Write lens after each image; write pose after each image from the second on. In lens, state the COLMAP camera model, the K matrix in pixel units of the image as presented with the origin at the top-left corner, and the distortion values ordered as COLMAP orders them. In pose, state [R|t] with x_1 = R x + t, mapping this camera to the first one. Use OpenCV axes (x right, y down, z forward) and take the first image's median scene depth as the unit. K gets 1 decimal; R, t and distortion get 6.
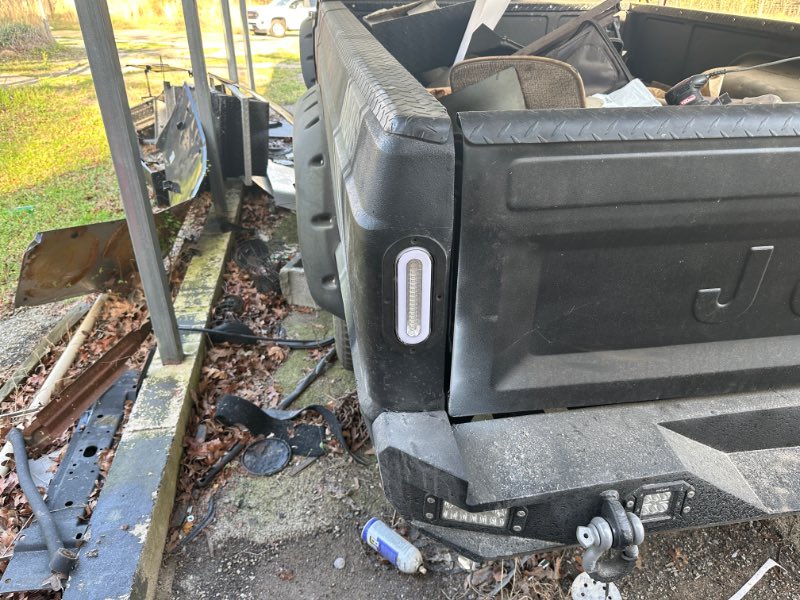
lens RADIAL K [[566.0, 0, 400.0], [0, 566.0, 300.0], [0, 0, 1]] dist [0.074775, -0.084947]
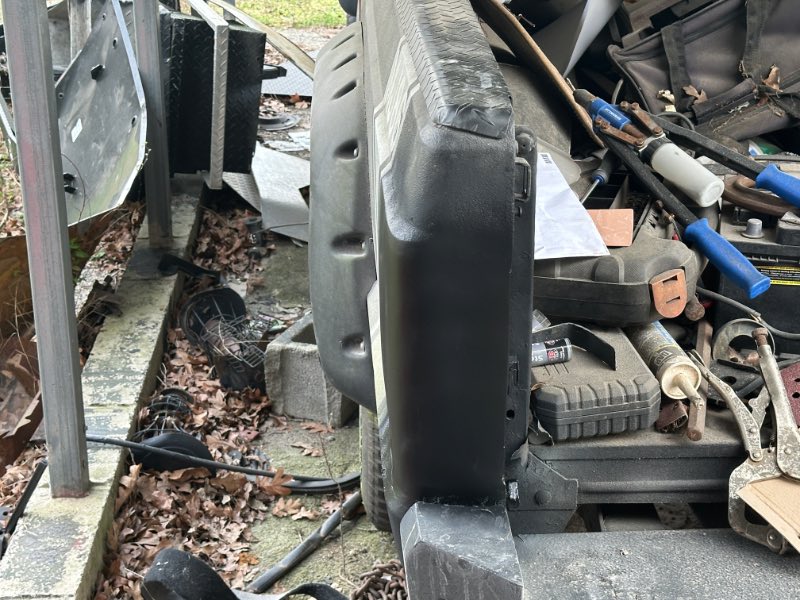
lens RADIAL K [[1371.2, 0, 400.0], [0, 1371.2, 300.0], [0, 0, 1]] dist [-0.059604, 1.341137]
pose [[0.993825, 0.045041, -0.101404, 0.053742], [-0.057620, 0.990513, -0.124756, 0.077537], [0.094823, 0.129829, 0.986992, -0.345607]]
